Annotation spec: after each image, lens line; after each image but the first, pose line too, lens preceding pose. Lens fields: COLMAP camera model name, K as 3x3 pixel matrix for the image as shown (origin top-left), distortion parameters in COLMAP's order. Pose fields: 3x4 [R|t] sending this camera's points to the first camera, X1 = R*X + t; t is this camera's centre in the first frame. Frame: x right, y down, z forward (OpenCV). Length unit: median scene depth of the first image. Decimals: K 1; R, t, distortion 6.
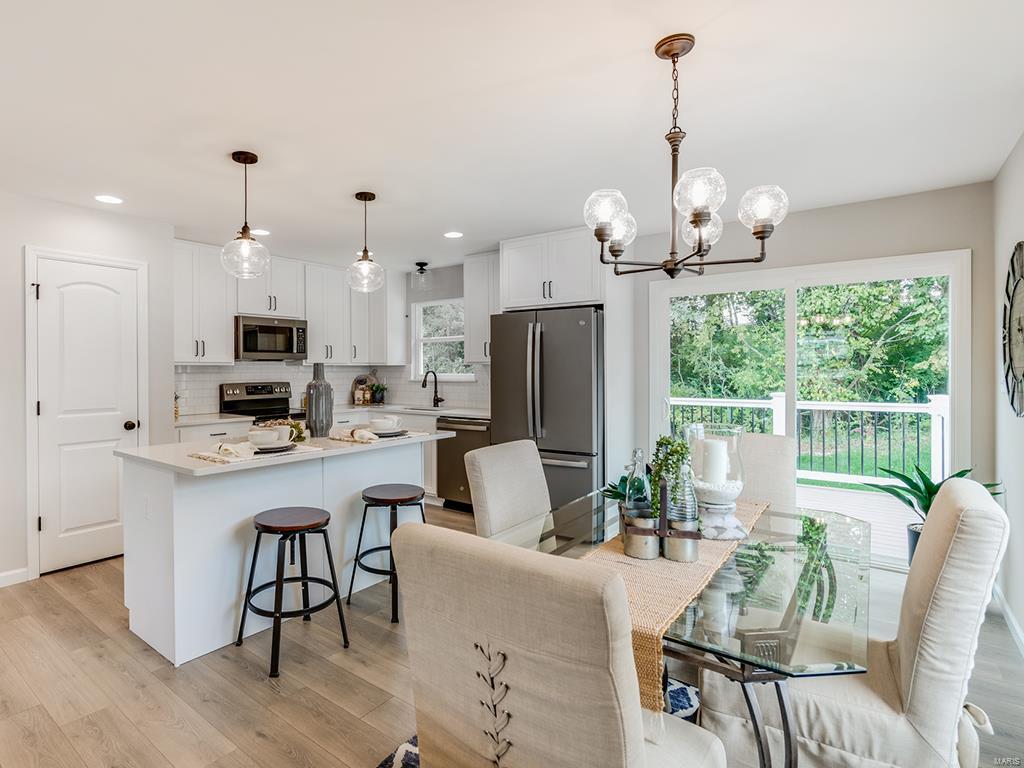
lens RADIAL K [[528.6, 0, 424.0], [0, 528.6, 380.9], [0, 0, 1]] dist [0.001974, 0.006975]
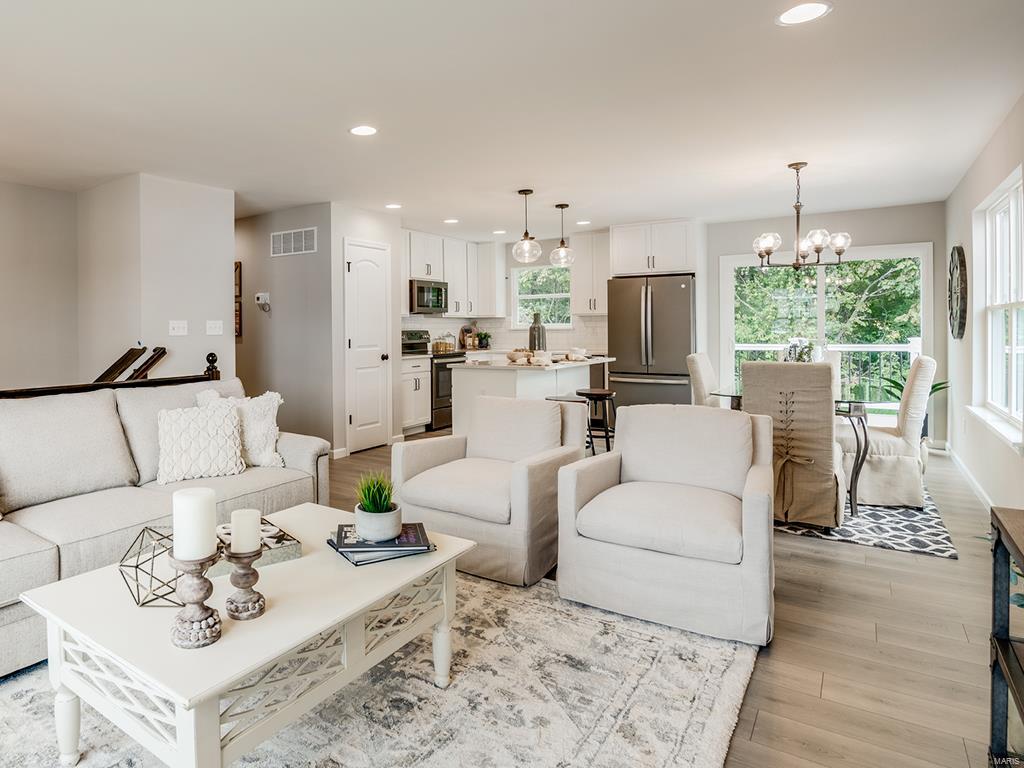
lens RADIAL K [[619.0, 0, 386.8], [0, 619.0, 338.9], [0, 0, 1]] dist [0.034358, -0.007003]
pose [[0.997477, -0.005991, 0.070740, -0.503815], [0.006363, 0.999967, -0.005034, 0.032012], [-0.070708, 0.005472, 0.997482, -0.525424]]
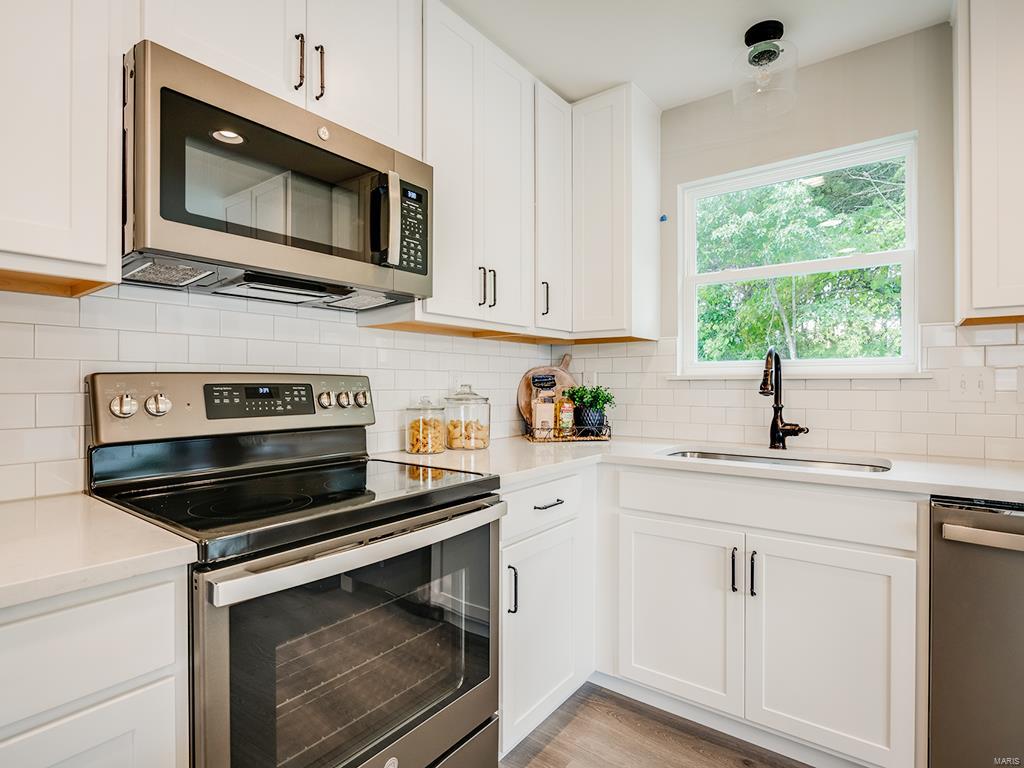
lens RADIAL K [[528.6, 0, 527.9], [0, 528.6, 391.4], [0, 0, 1]] dist [0.001974, 0.006975]
pose [[0.996296, 0.004823, 0.085850, -0.202713], [-0.004048, 0.999949, -0.009202, 0.015542], [-0.085890, 0.008820, 0.996266, 0.737216]]
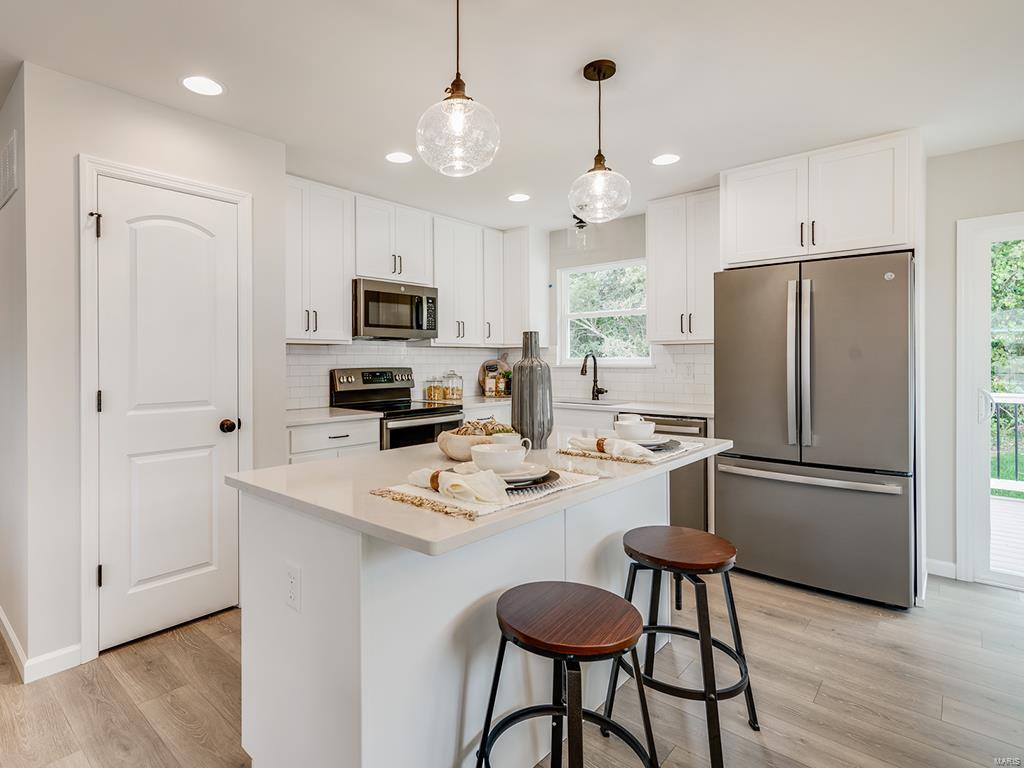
lens RADIAL K [[528.6, 0, 458.0], [0, 528.6, 369.7], [0, 0, 1]] dist [0.001974, 0.006975]
pose [[0.999269, 0.001592, -0.038193, -0.170194], [-0.001794, 0.999985, -0.005250, 0.010137], [0.038184, 0.005315, 0.999257, 0.238362]]
